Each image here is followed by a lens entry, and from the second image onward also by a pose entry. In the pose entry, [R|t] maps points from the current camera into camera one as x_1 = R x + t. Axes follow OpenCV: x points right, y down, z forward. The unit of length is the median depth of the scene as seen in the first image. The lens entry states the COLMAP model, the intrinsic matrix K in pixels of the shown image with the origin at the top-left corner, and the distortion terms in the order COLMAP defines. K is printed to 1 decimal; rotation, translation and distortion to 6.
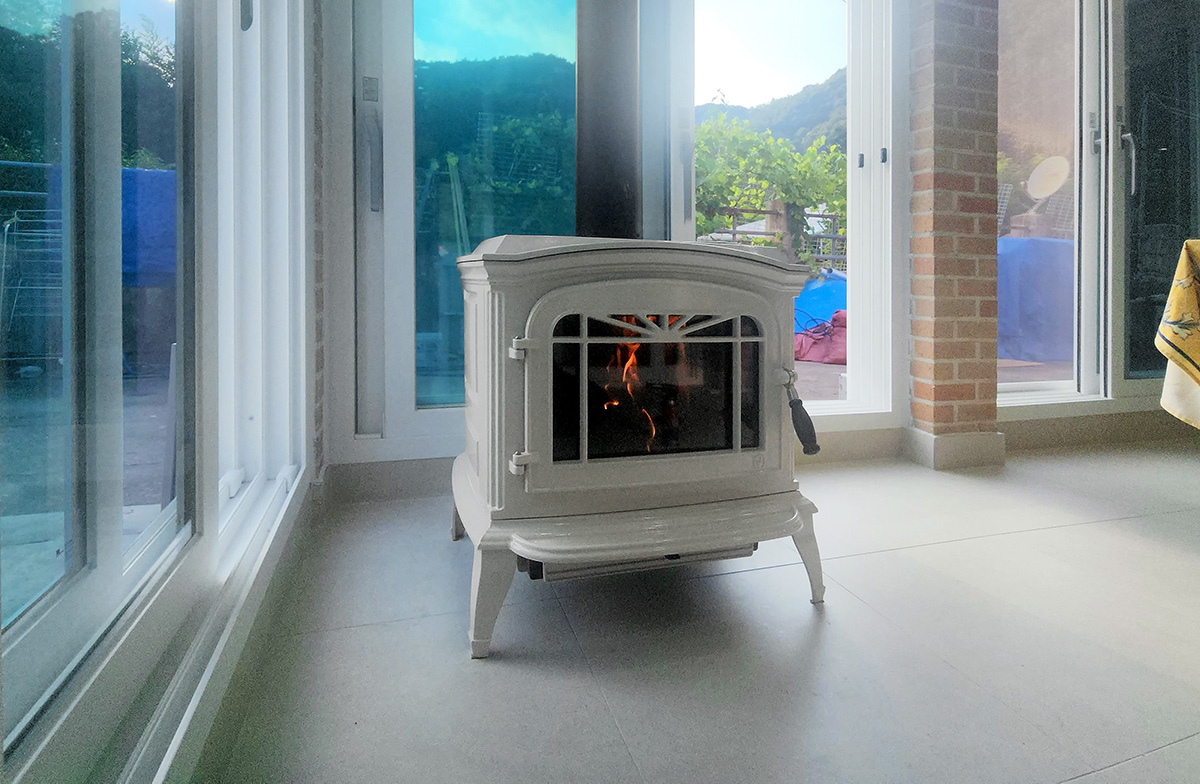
lens RADIAL K [[620.1, 0, 555.4], [0, 620.1, 321.1], [0, 0, 1]] dist [0.002688, 0.000554]
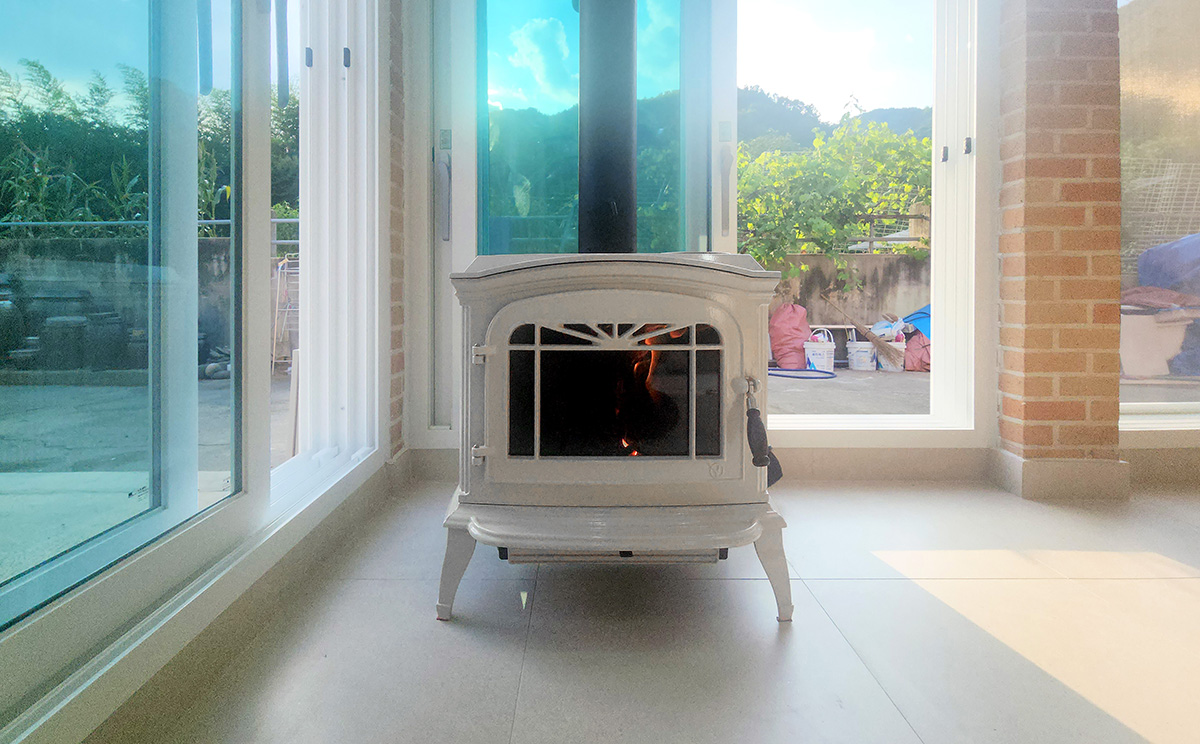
lens RADIAL K [[542.9, 0, 498.4], [0, 542.9, 338.2], [0, 0, 1]] dist [0.012547, -0.009968]
pose [[0.947773, -0.001574, -0.318943, 0.149950], [0.004905, 0.999941, 0.009642, 0.002212], [0.318909, -0.010703, 0.947725, 0.033584]]
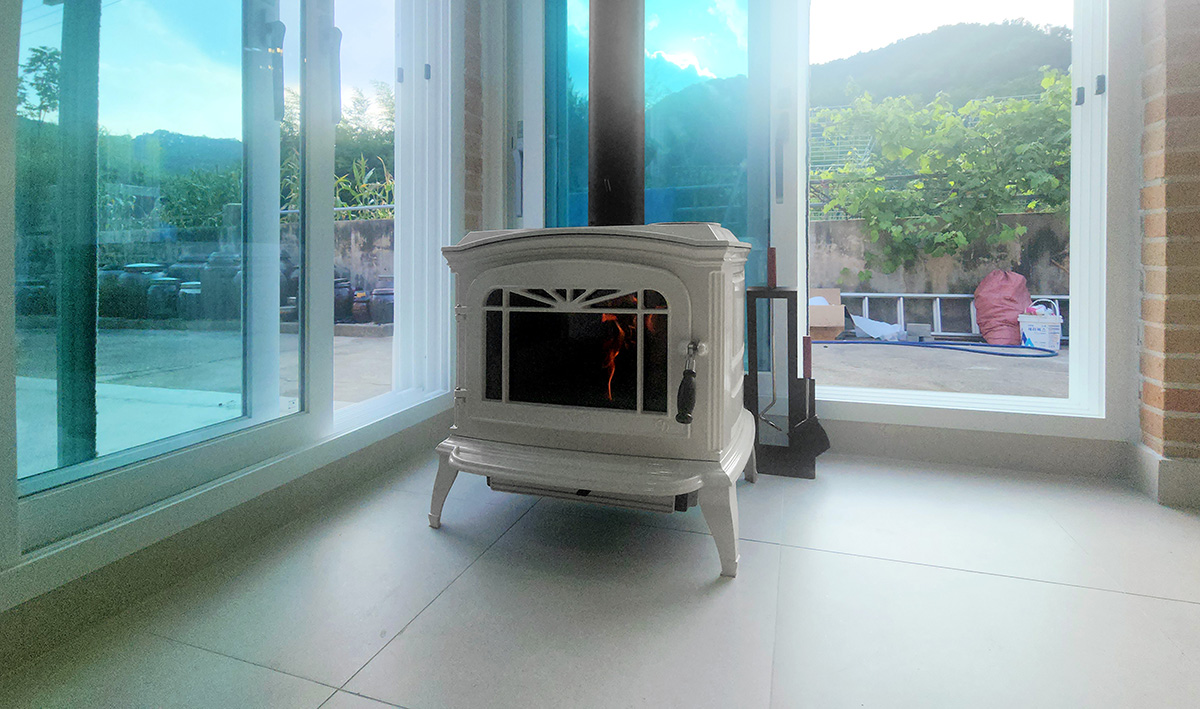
lens RADIAL K [[535.4, 0, 601.0], [0, 535.4, 303.7], [0, 0, 1]] dist [0.004448, 0.000179]
pose [[0.812385, 0.011508, -0.583008, 0.440522], [-0.008827, 0.999933, 0.007438, 0.005064], [0.583055, -0.000897, 0.812433, 0.102332]]
